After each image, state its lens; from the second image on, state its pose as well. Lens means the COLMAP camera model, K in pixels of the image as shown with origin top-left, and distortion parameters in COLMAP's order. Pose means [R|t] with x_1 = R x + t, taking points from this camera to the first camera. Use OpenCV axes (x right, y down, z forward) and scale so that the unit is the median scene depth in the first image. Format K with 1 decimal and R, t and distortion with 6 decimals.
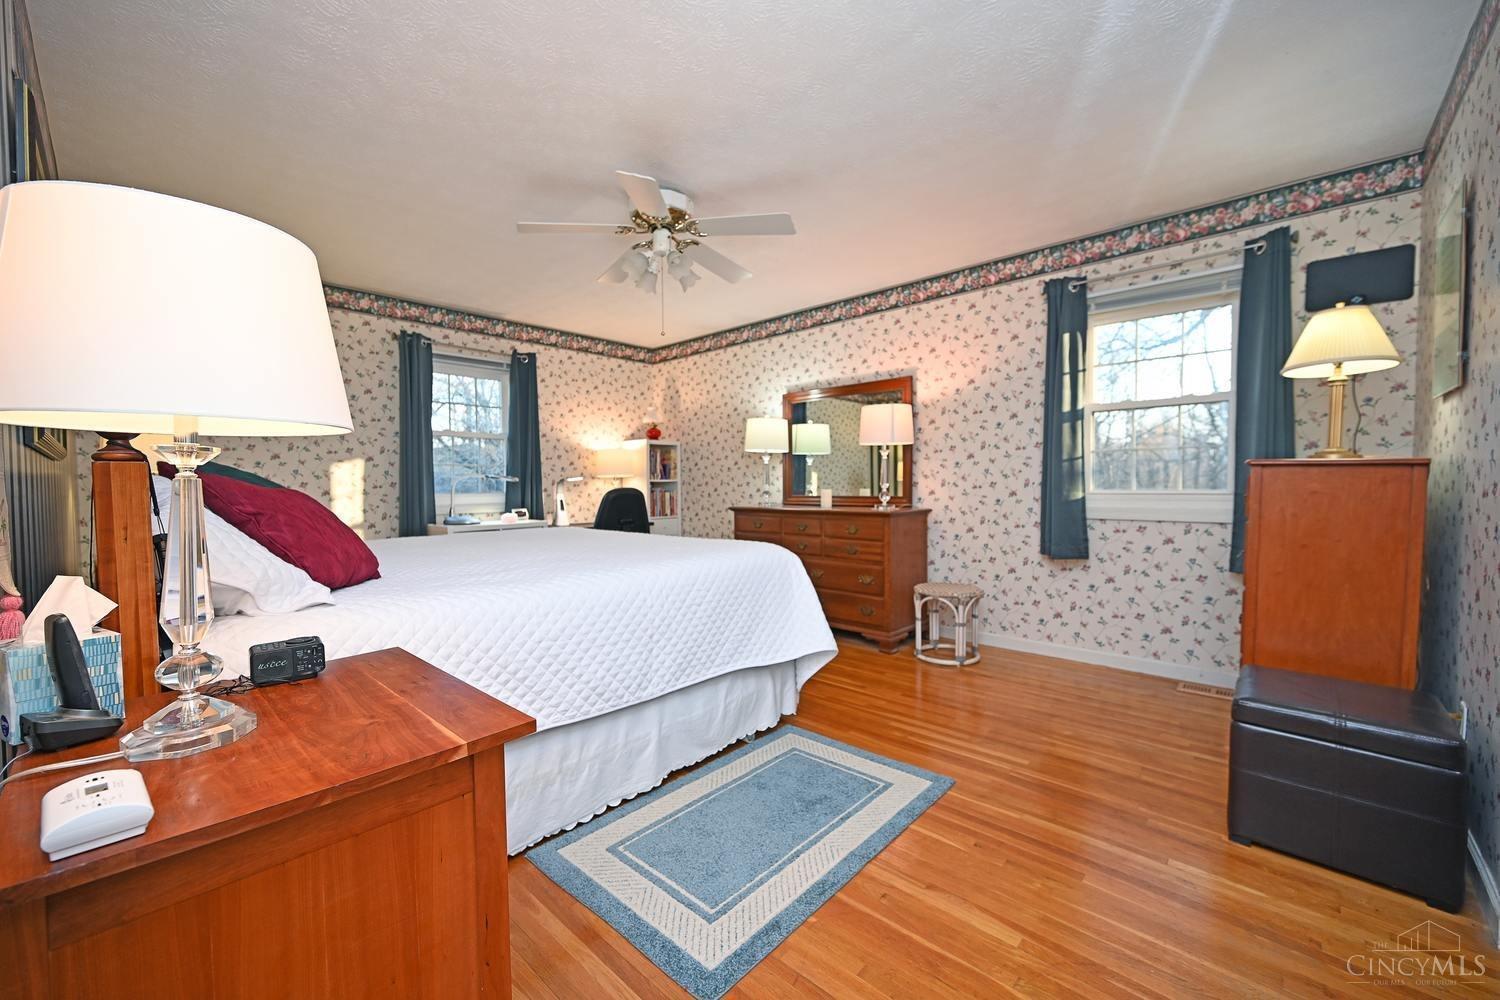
lens RADIAL K [[591.2, 0, 748.6], [0, 591.2, 502.6], [0, 0, 1]] dist [0.000522, 0.000570]
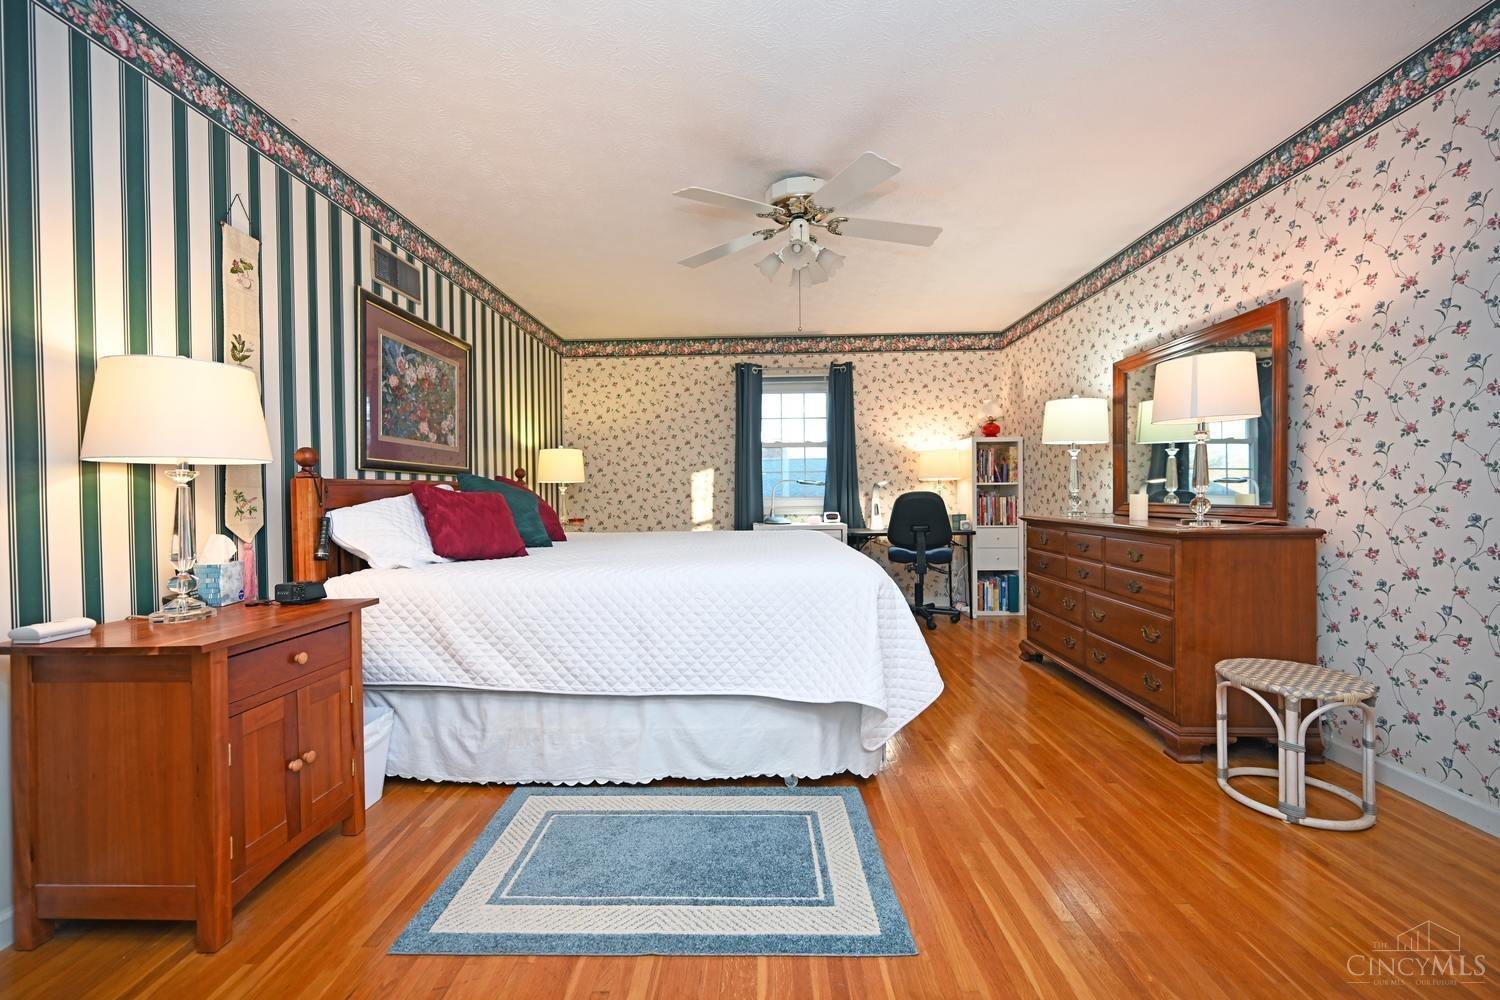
lens RADIAL K [[591.2, 0, 744.3], [0, 591.2, 495.5], [0, 0, 1]] dist [0.000522, 0.000570]
pose [[0.659509, 0.004296, -0.751684, 0.341320], [-0.019564, 0.999743, -0.011451, -0.004074], [0.751442, 0.022258, 0.659424, 0.210816]]
